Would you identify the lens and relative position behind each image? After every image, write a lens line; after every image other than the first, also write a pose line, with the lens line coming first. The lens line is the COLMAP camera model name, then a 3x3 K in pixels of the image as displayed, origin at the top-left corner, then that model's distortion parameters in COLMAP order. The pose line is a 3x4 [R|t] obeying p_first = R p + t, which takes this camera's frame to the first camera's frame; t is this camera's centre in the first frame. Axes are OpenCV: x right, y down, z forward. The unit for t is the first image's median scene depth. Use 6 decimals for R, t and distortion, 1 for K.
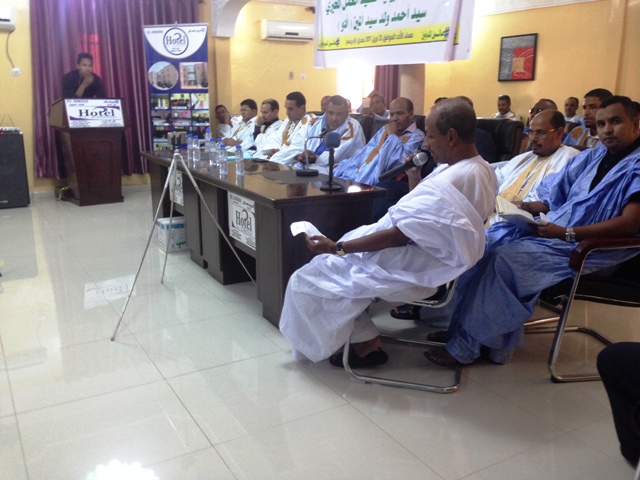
lens RADIAL K [[612.9, 0, 320.0], [0, 612.9, 240.0], [0, 0, 1]] dist [0.014556, 0.027559]
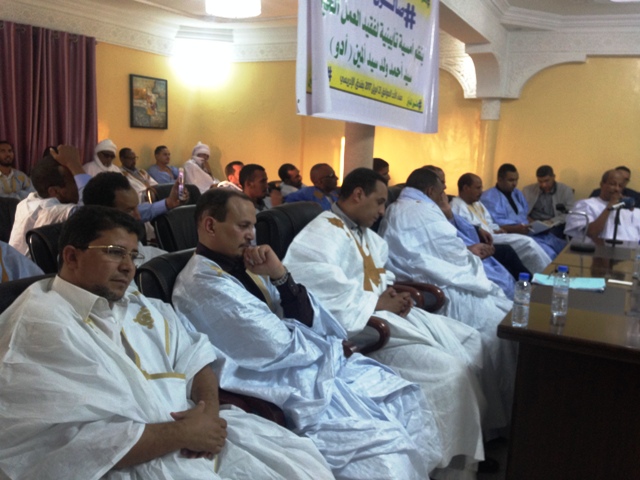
lens RADIAL K [[606.2, 0, 319.7], [0, 606.2, 253.0], [0, 0, 1]] dist [0.127129, -0.299772]
pose [[-0.539391, -0.178067, 0.823012, -0.520403], [0.138518, 0.945307, 0.295310, -0.376614], [-0.830584, 0.273290, -0.485225, 1.498767]]
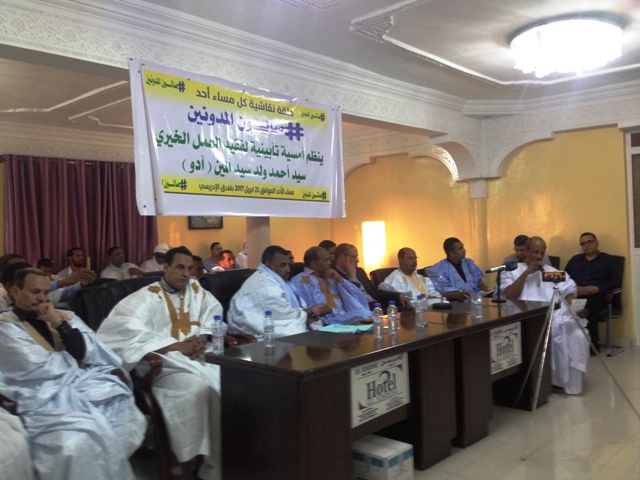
lens RADIAL K [[612.9, 0, 320.0], [0, 612.9, 240.0], [0, 0, 1]] dist [0.014556, 0.027559]
pose [[-0.284750, -0.009149, 0.958558, -0.881950], [0.238187, 0.967919, 0.079995, -0.309311], [-0.928539, 0.251094, -0.273436, 1.210105]]
